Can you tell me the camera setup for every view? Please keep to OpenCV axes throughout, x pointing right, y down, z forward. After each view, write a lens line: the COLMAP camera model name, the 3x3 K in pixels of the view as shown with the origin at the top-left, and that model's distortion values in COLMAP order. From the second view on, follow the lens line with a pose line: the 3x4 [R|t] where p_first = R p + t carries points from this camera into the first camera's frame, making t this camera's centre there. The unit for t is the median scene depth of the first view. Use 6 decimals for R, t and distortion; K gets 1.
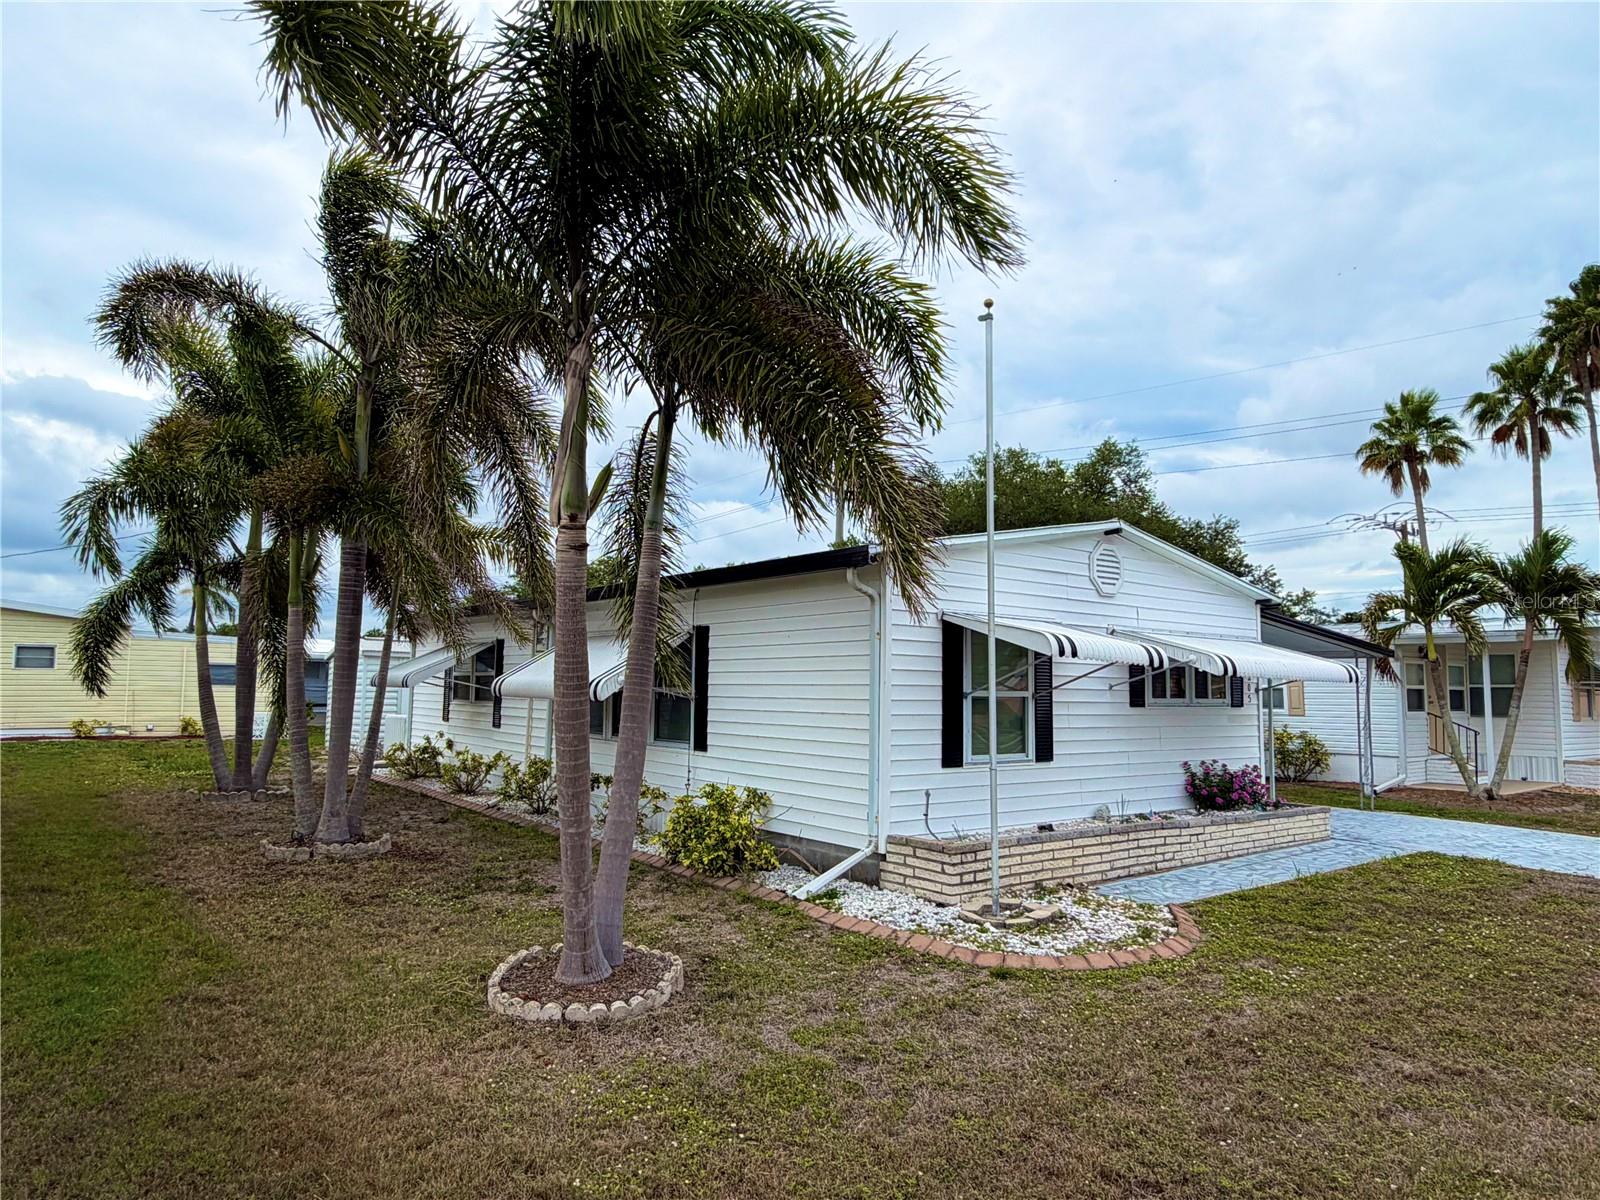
lens RADIAL K [[1035.1, 0, 812.1], [0, 1035.1, 584.1], [0, 0, 1]] dist [0.005057, 0.005987]
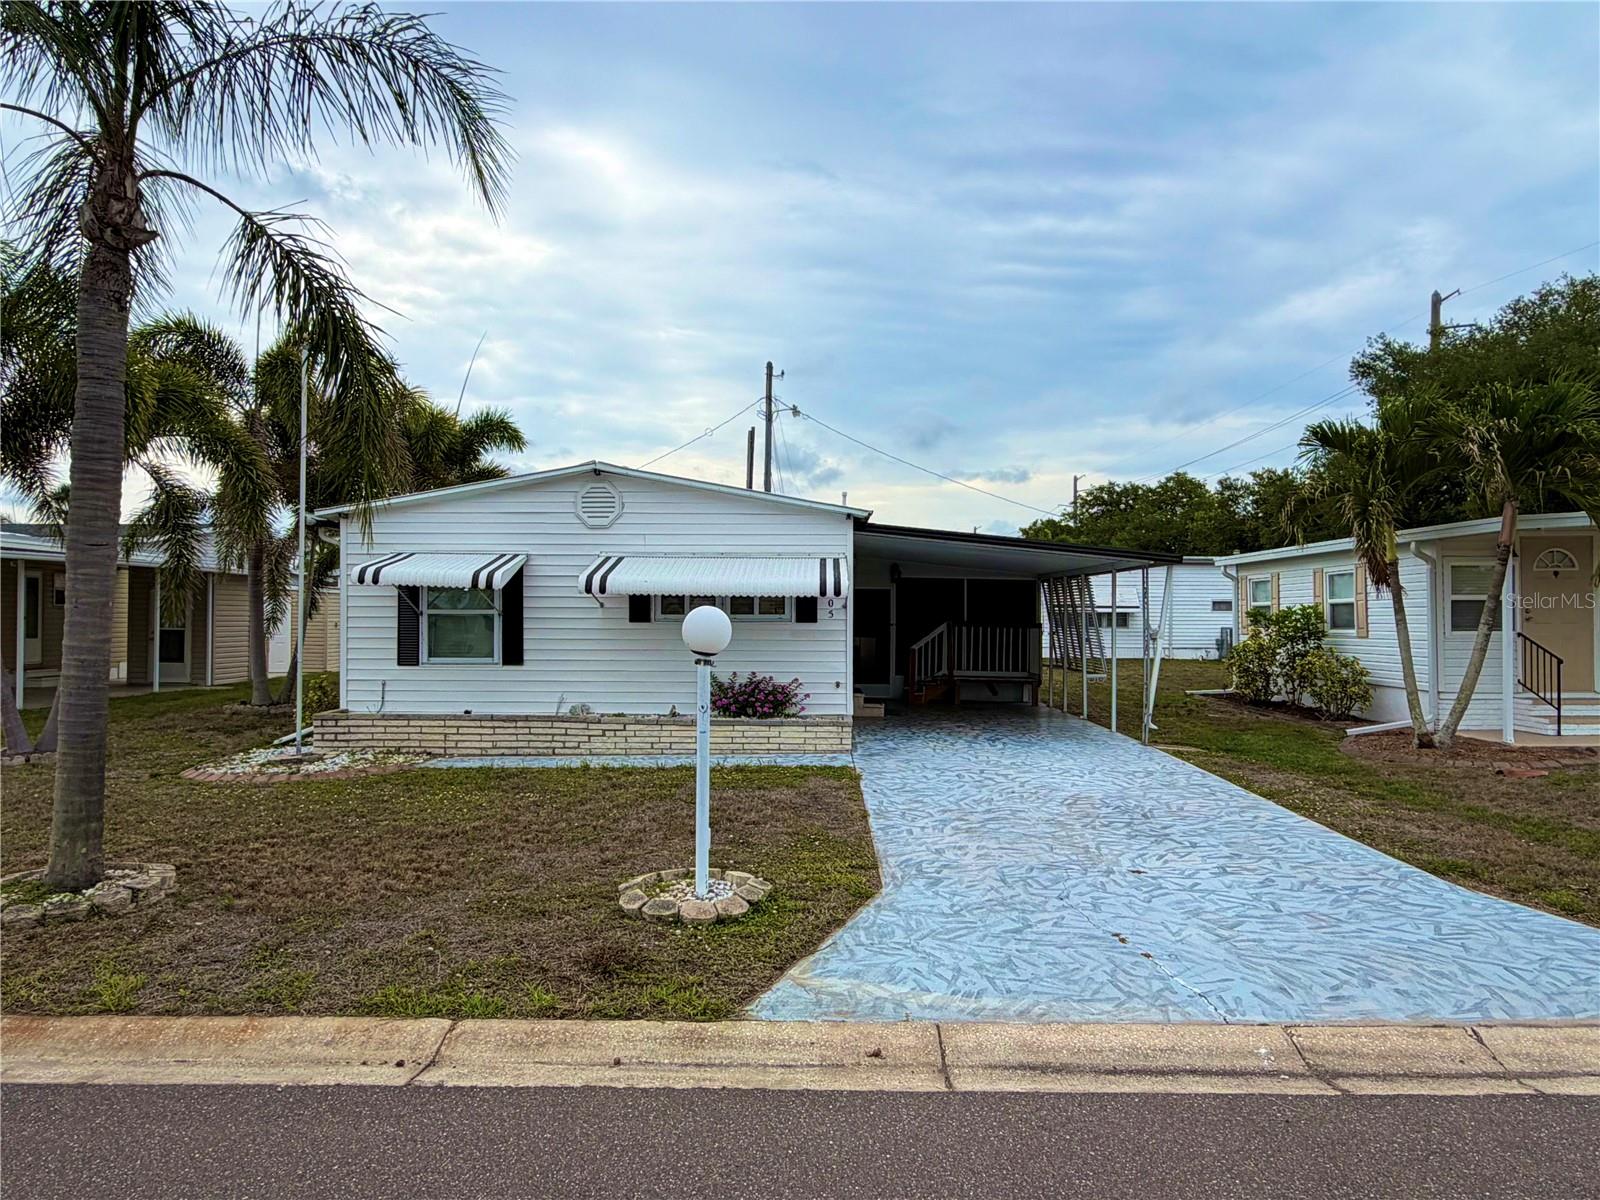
lens RADIAL K [[1085.6, 0, 791.9], [0, 1085.6, 603.8], [0, 0, 1]] dist [0.009322, 0.019713]
pose [[0.772710, -0.016384, -0.634547, 1.326330], [0.072657, 0.995379, 0.062777, 0.038997], [0.630587, -0.094612, 0.770330, 0.202922]]
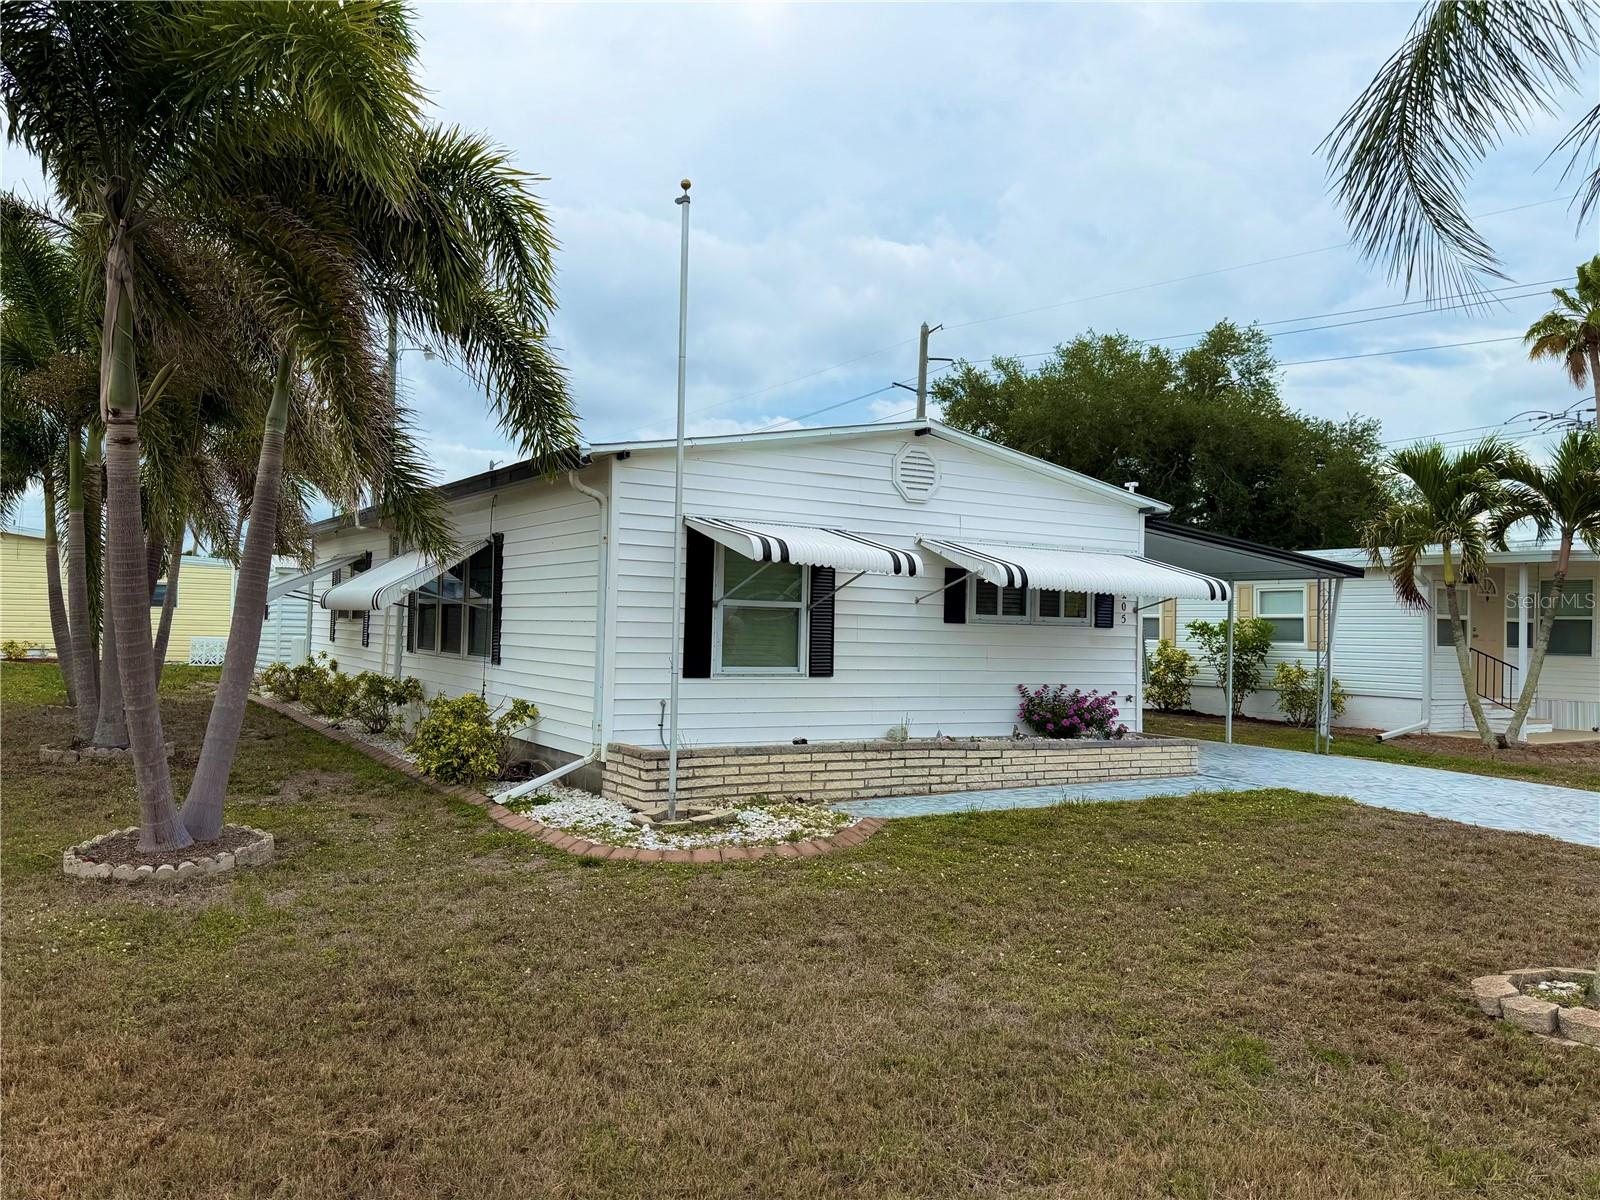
lens RADIAL K [[1230.6, 0, 799.7], [0, 1230.6, 588.7], [0, 0, 1]] dist [0.087744, -0.045267]
pose [[0.993330, 0.007801, -0.115042, 0.333178], [0.000043, 0.997684, 0.068022, 0.015136], [0.115306, -0.067573, 0.991029, -0.108120]]
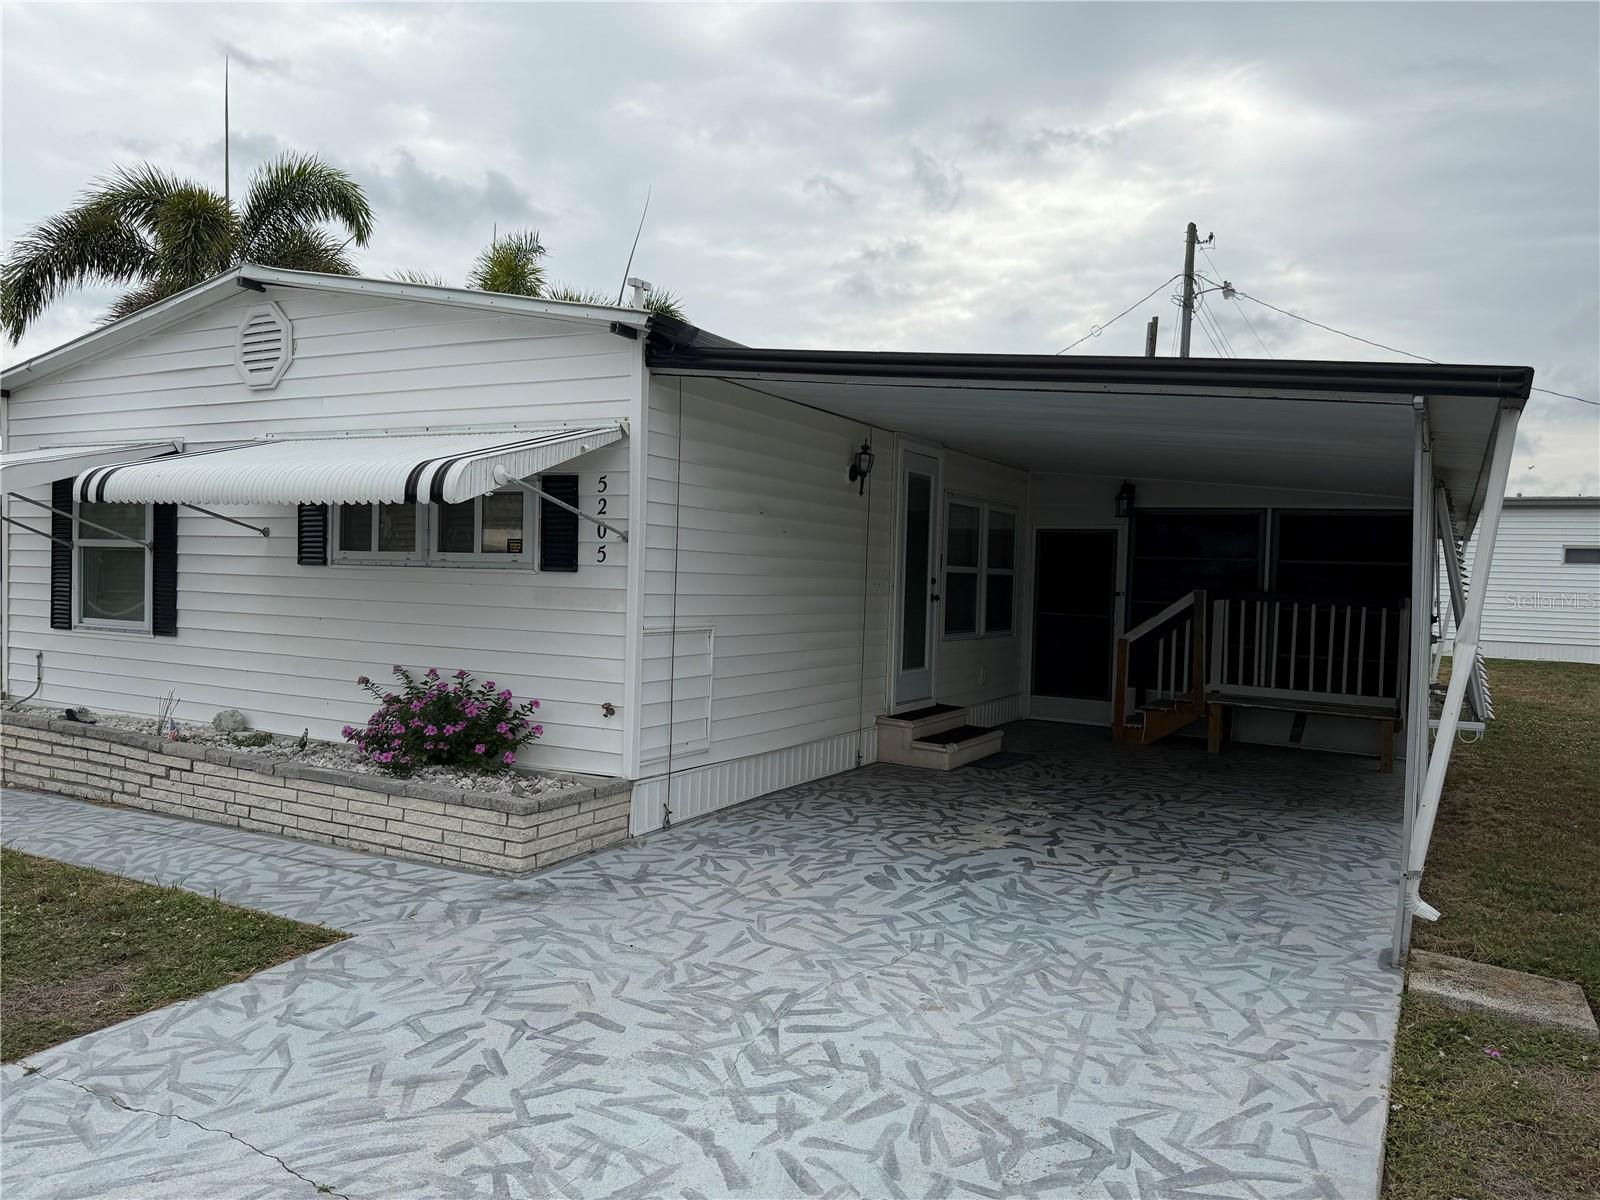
lens RADIAL K [[1133.7, 0, 790.8], [0, 1133.7, 622.5], [0, 0, 1]] dist [0.061296, -0.071780]
pose [[0.372723, 0.033723, -0.927330, 1.141317], [0.075993, 0.994873, 0.066723, 0.141652], [0.924826, -0.095340, 0.368249, 1.111580]]
